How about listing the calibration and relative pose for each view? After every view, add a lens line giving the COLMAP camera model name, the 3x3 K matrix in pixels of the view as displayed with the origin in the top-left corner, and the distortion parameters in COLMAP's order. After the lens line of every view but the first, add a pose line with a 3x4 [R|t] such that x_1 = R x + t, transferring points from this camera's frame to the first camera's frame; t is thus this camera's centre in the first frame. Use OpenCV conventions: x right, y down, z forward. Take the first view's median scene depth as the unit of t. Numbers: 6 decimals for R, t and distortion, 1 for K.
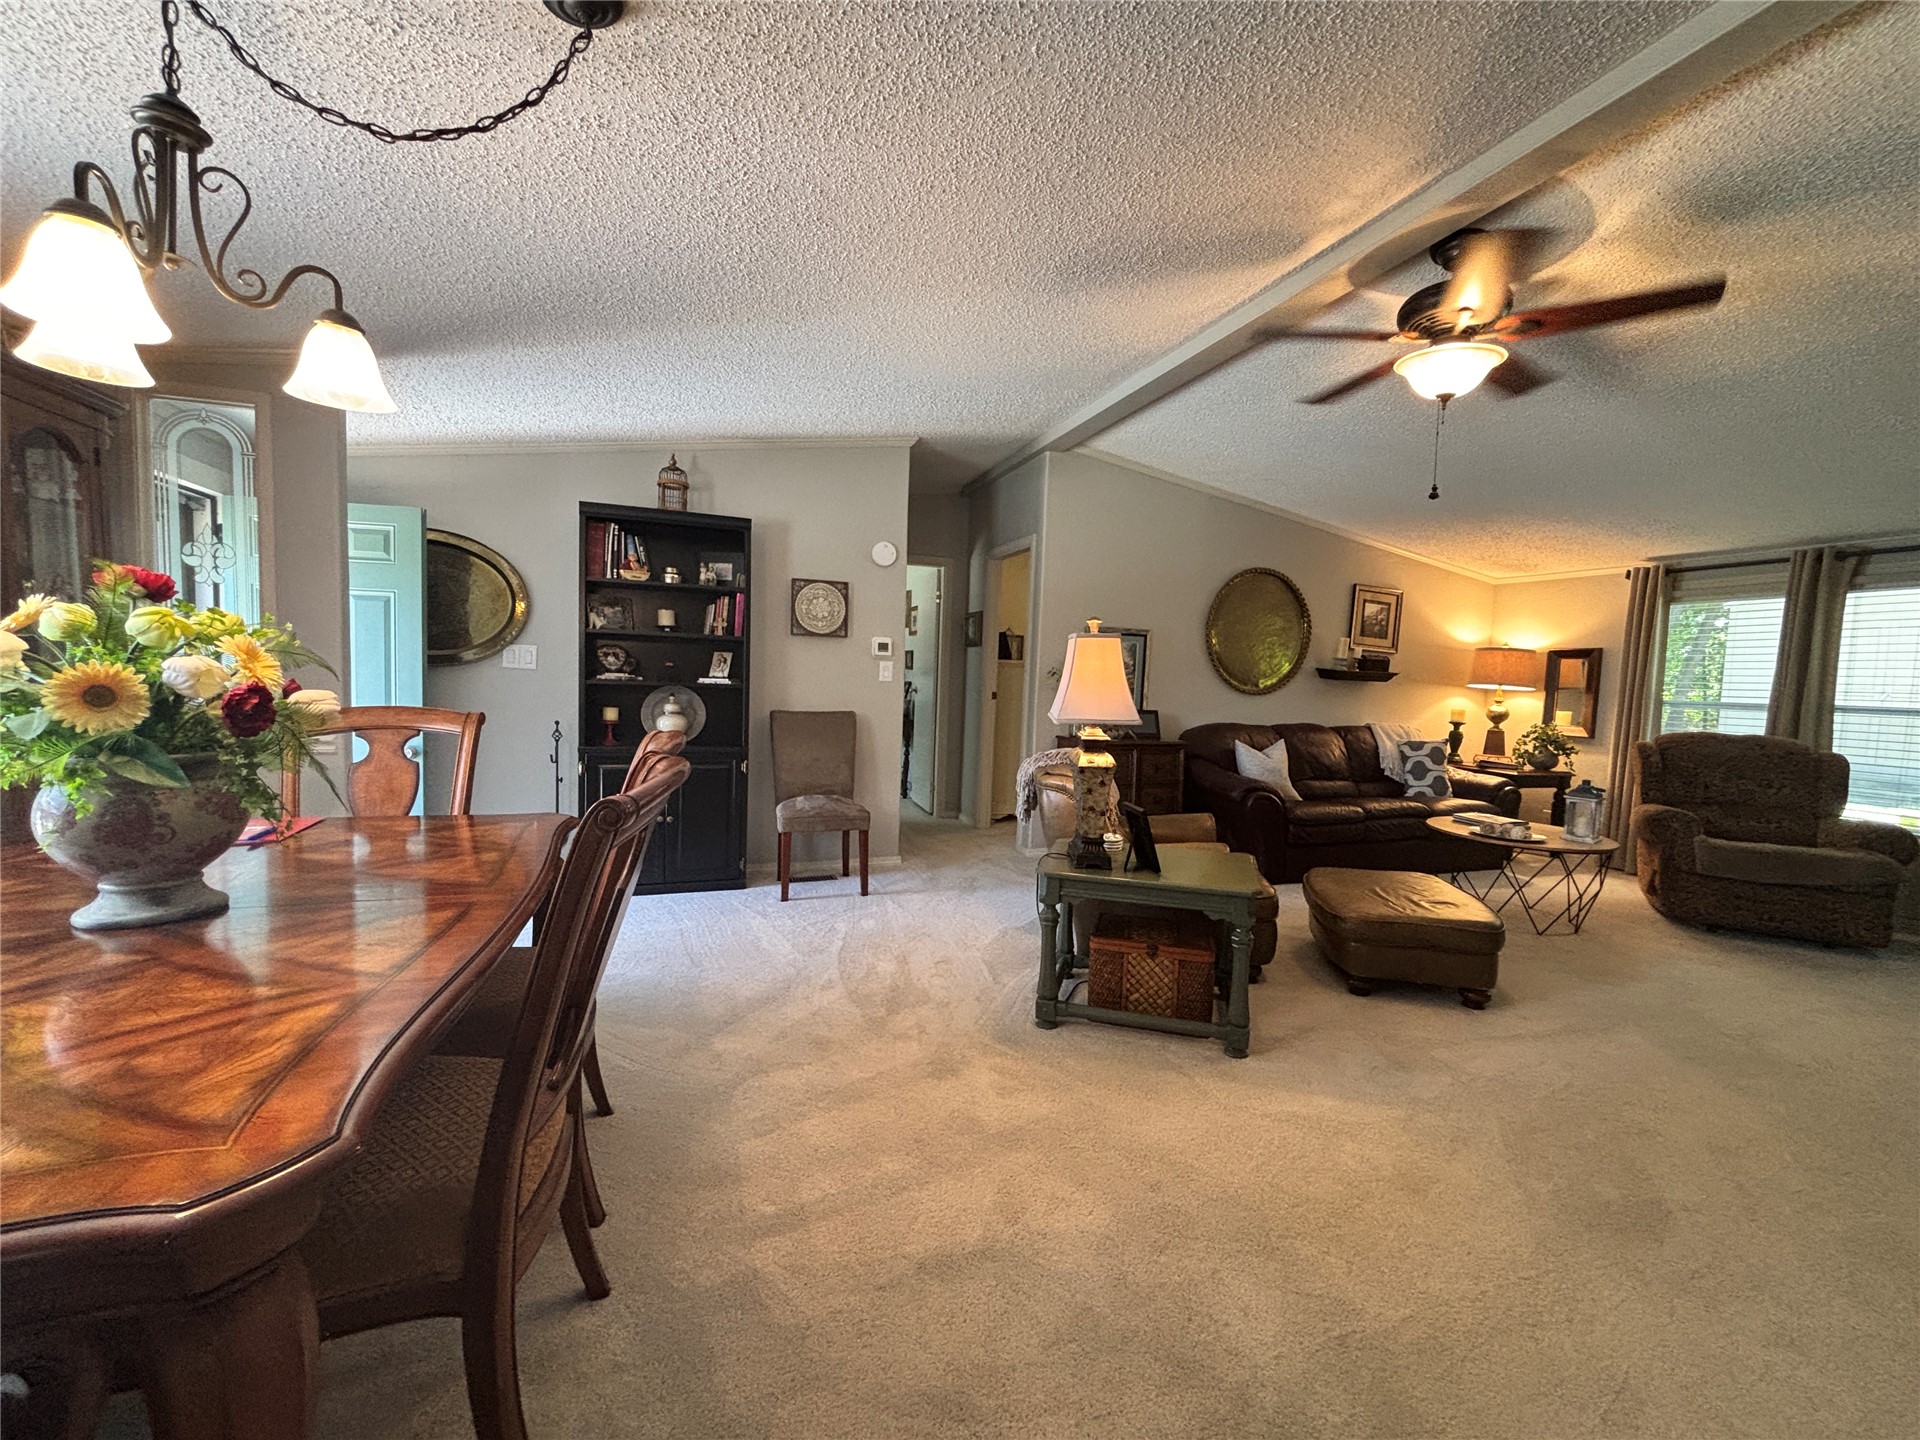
lens RADIAL K [[787.5, 0, 968.6], [0, 787.5, 727.6], [0, 0, 1]] dist [0.012211, -0.000422]
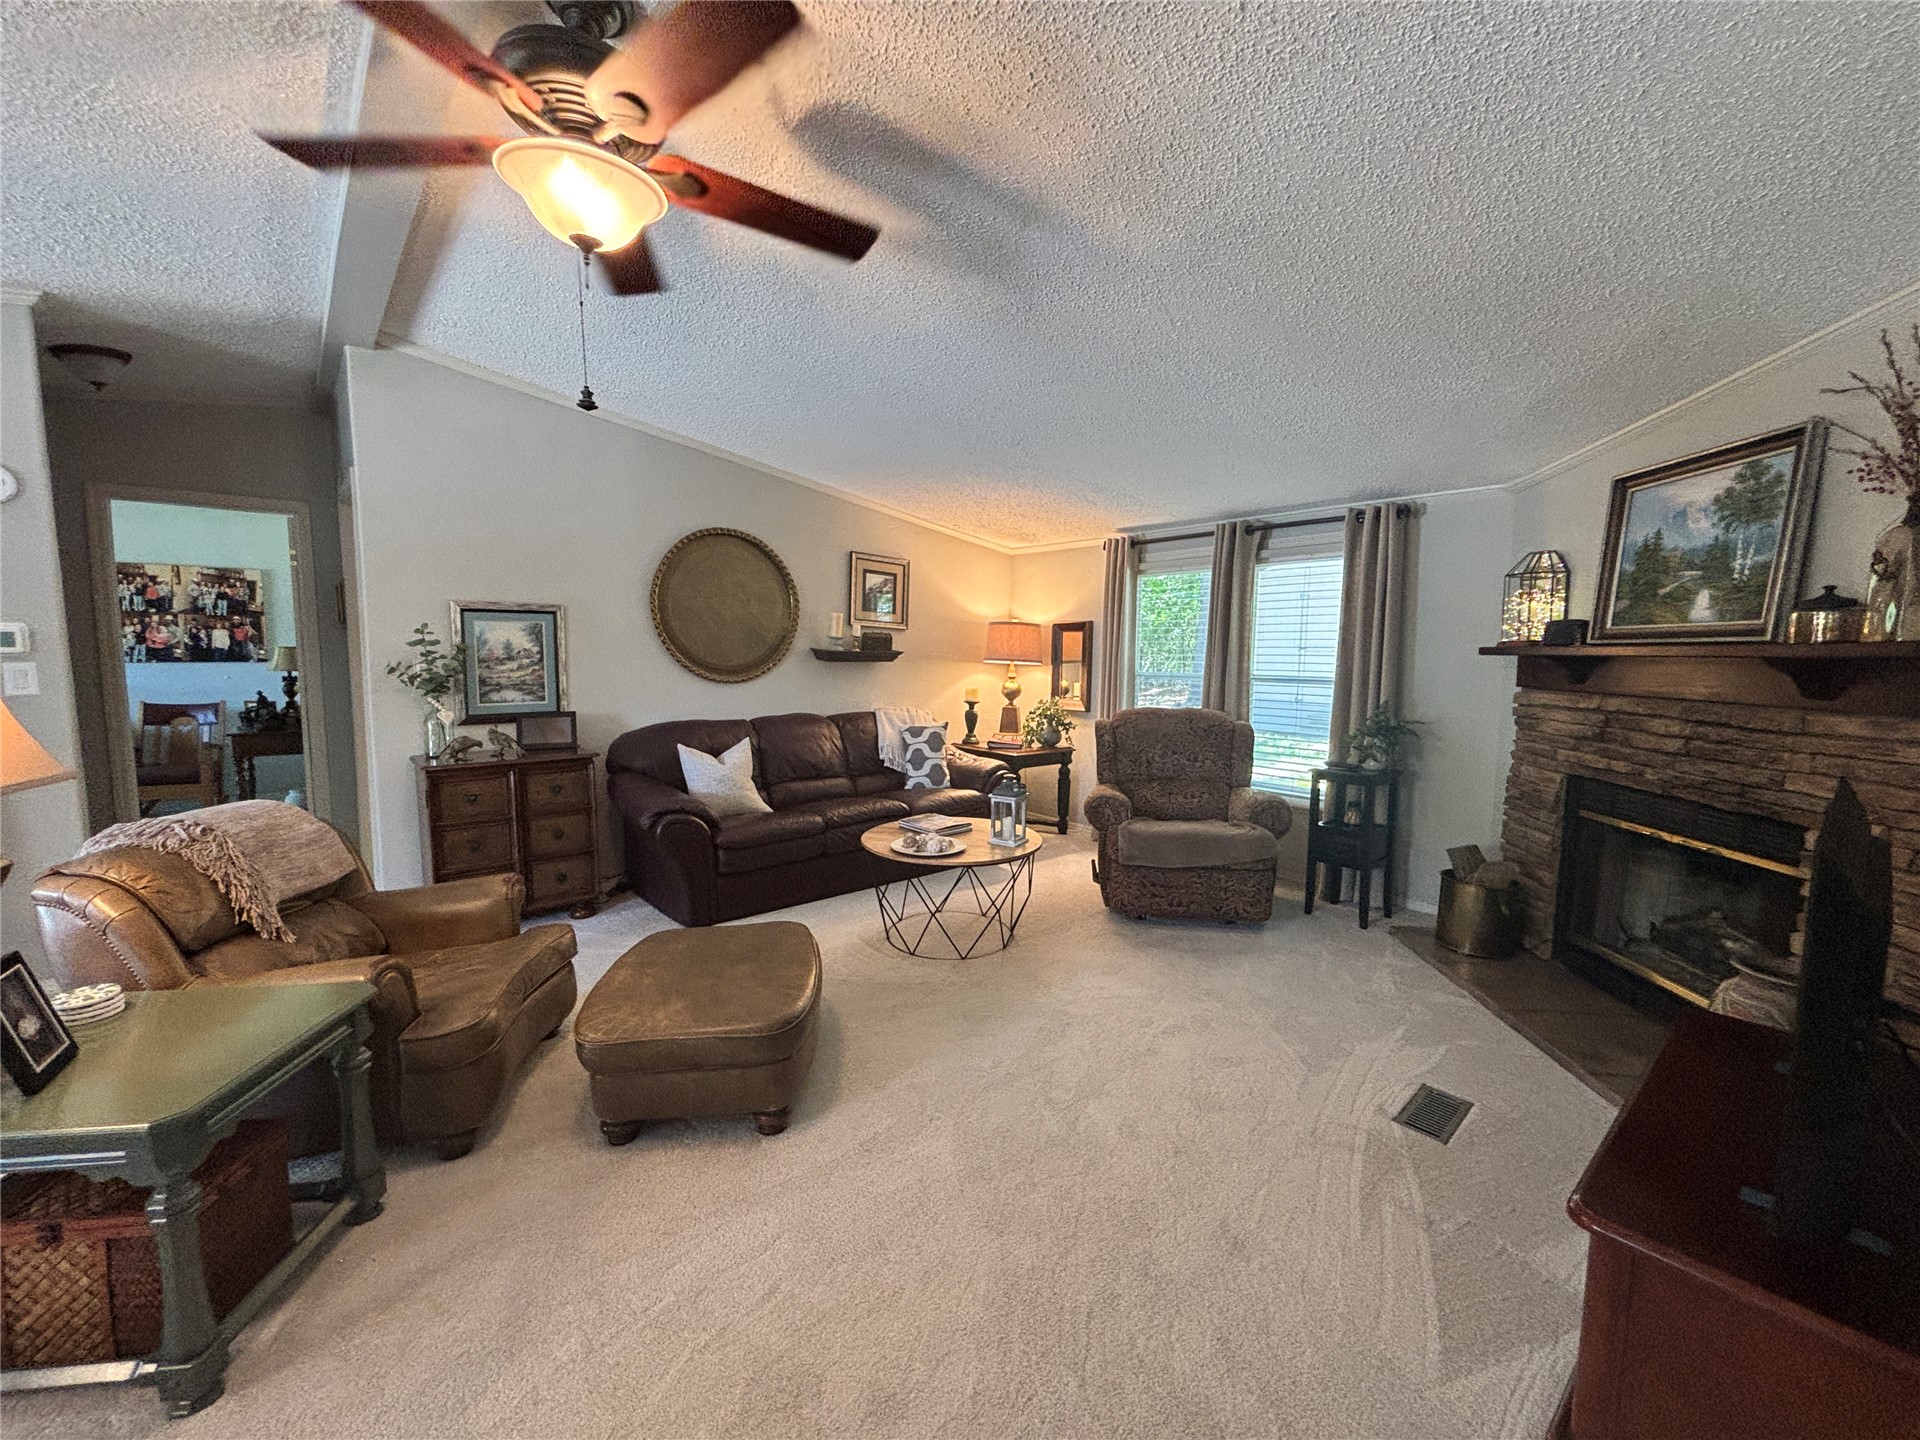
lens RADIAL K [[774.3, 0, 962.5], [0, 774.3, 728.0], [0, 0, 1]] dist [0.004878, -0.000924]
pose [[0.935664, -0.064218, 0.347001, 0.370866], [0.050253, 0.997529, 0.049106, -0.027065], [-0.349297, -0.028509, 0.936578, 0.180431]]
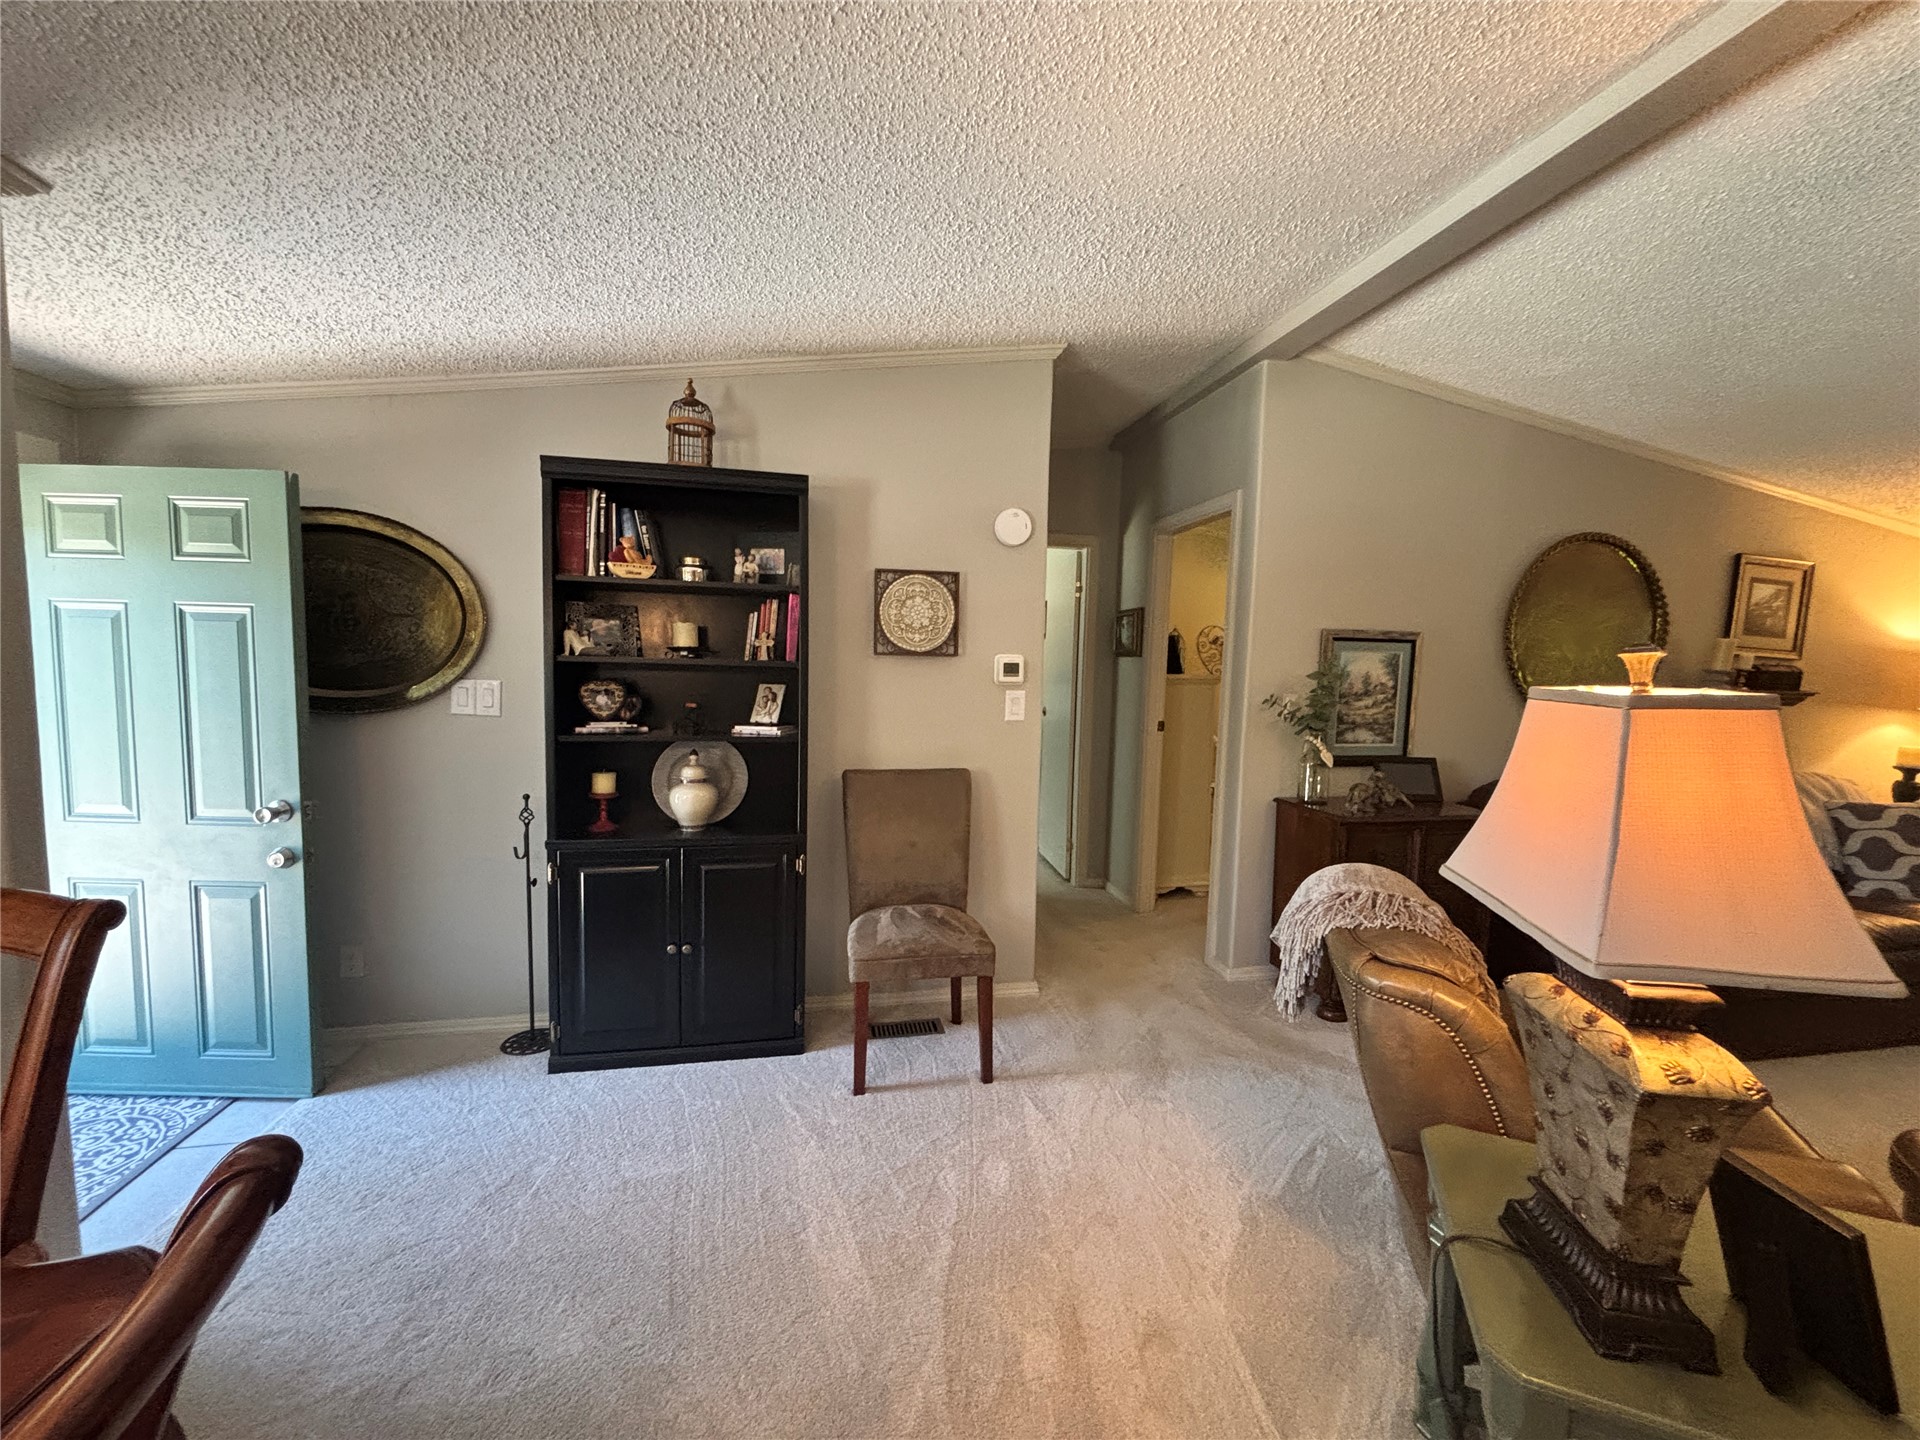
lens RADIAL K [[774.3, 0, 962.5], [0, 774.3, 728.0], [0, 0, 1]] dist [0.004878, -0.000924]
pose [[0.989811, 0.000151, -0.142391, -0.057835], [0.001935, 0.999893, 0.014511, -0.063830], [0.142378, -0.014639, 0.989704, 0.358113]]
